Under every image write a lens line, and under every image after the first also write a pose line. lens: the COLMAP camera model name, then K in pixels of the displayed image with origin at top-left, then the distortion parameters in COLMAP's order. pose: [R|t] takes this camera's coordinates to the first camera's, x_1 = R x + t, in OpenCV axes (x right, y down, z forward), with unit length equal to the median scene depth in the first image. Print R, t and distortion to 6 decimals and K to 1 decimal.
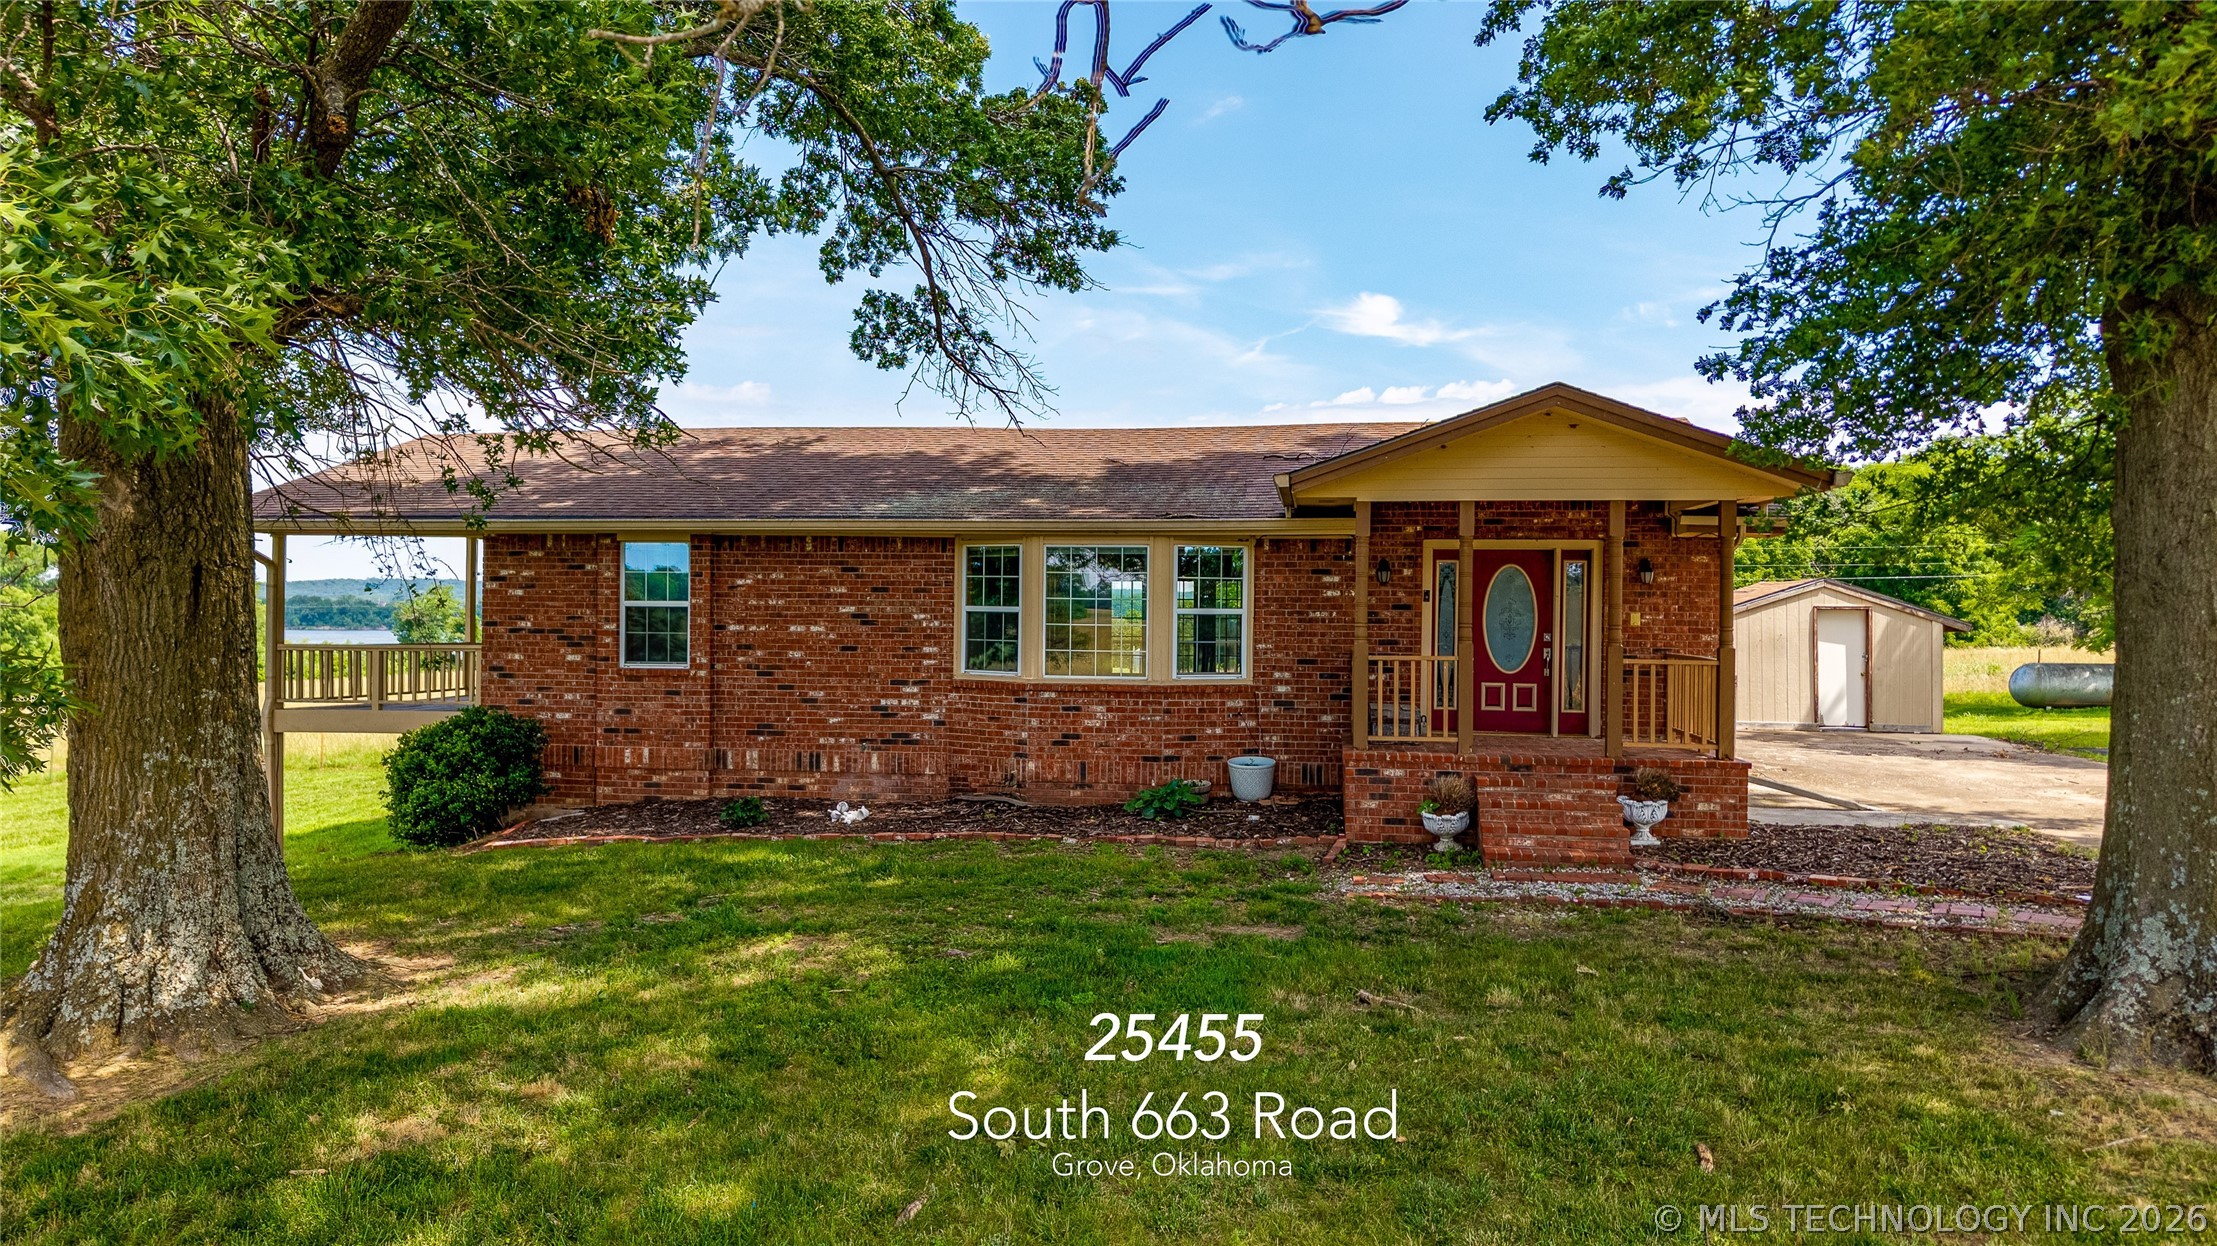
lens RADIAL K [[1430.7, 0, 1101.2], [0, 1430.7, 630.3], [0, 0, 1]] dist [0.047391, 0.001844]
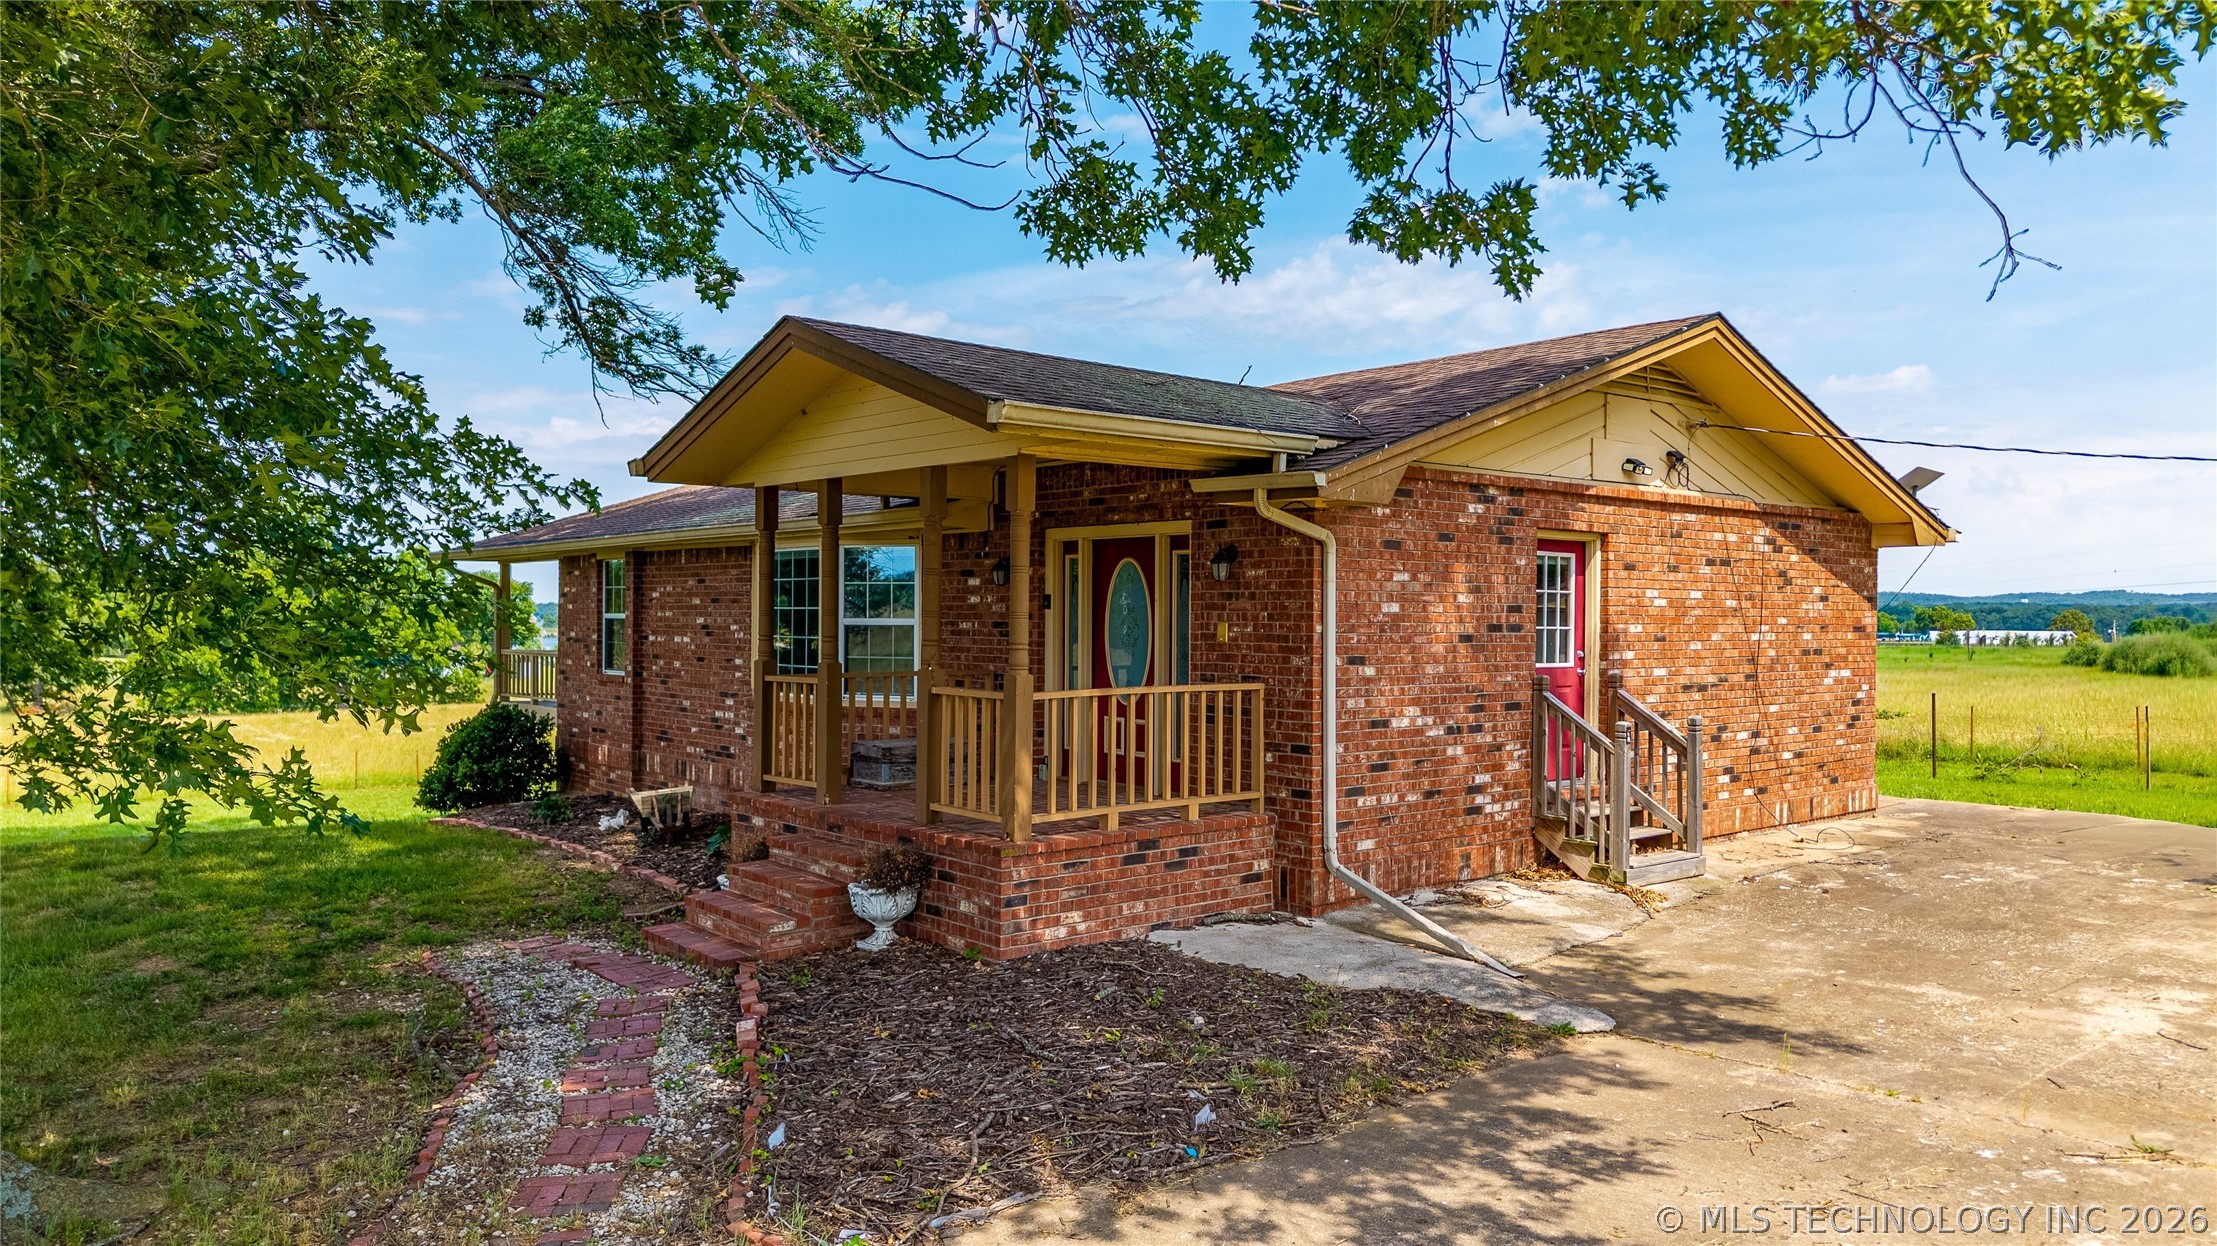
lens RADIAL K [[1475.7, 0, 1104.4], [0, 1475.7, 619.7], [0, 0, 1]] dist [0.051168, -0.068777]
pose [[0.770584, -0.002271, -0.637335, 0.755433], [-0.007614, 0.999889, -0.012770, -0.004275], [0.637293, 0.014693, 0.770481, 0.409499]]
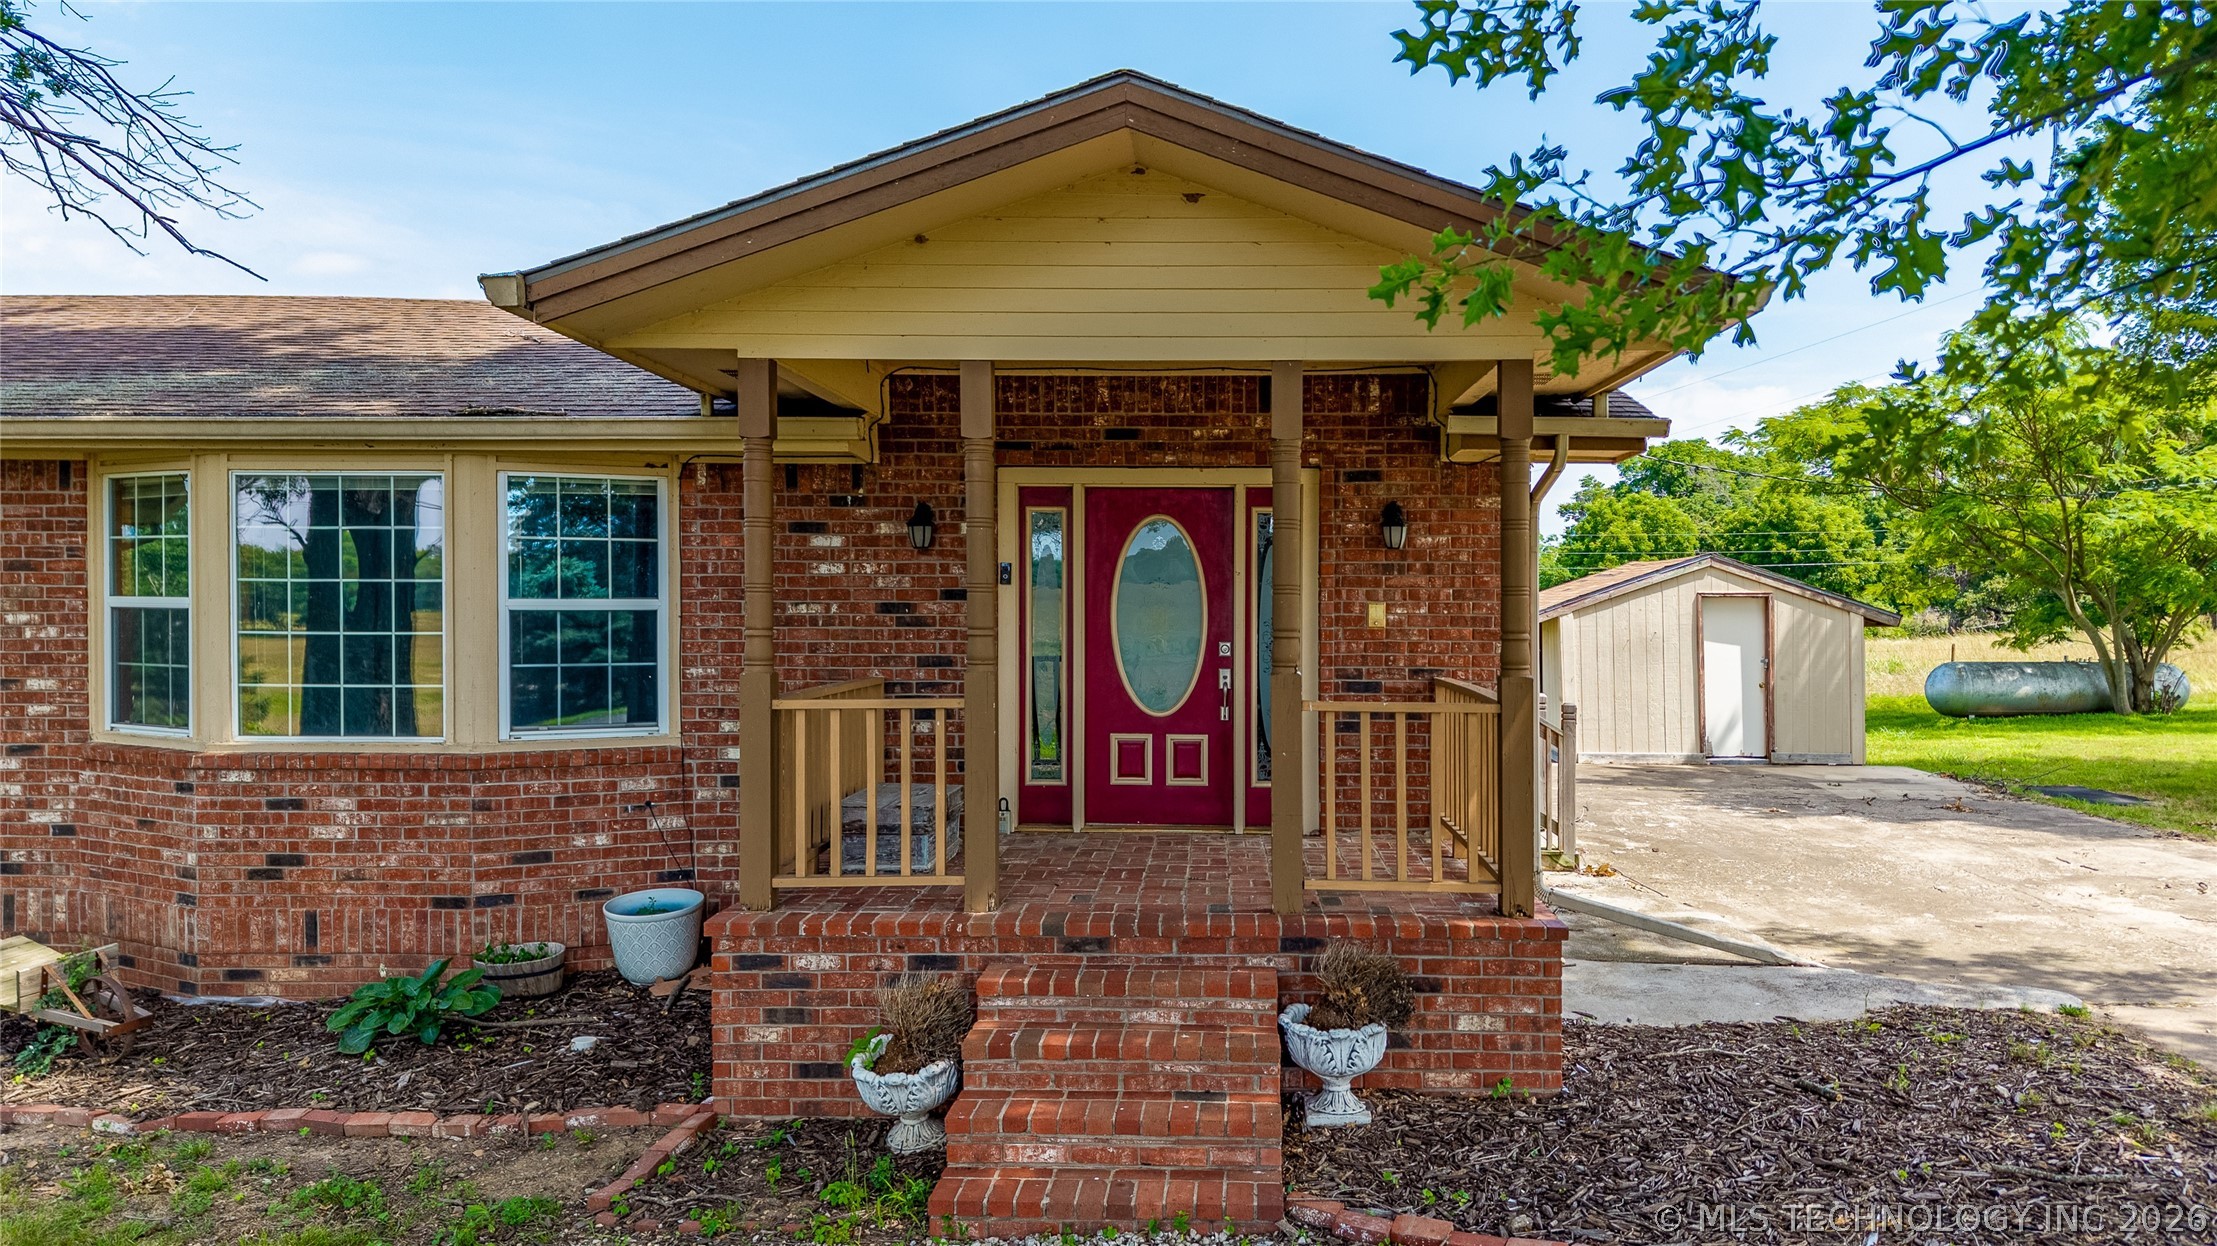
lens RADIAL K [[1541.6, 0, 1165.9], [0, 1541.6, 620.1], [0, 0, 1]] dist [0.251155, -0.390110]
pose [[0.991492, -0.007201, 0.129965, 0.211036], [0.007737, 0.999963, -0.003626, -0.004157], [-0.129935, 0.004601, 0.991512, 0.421996]]
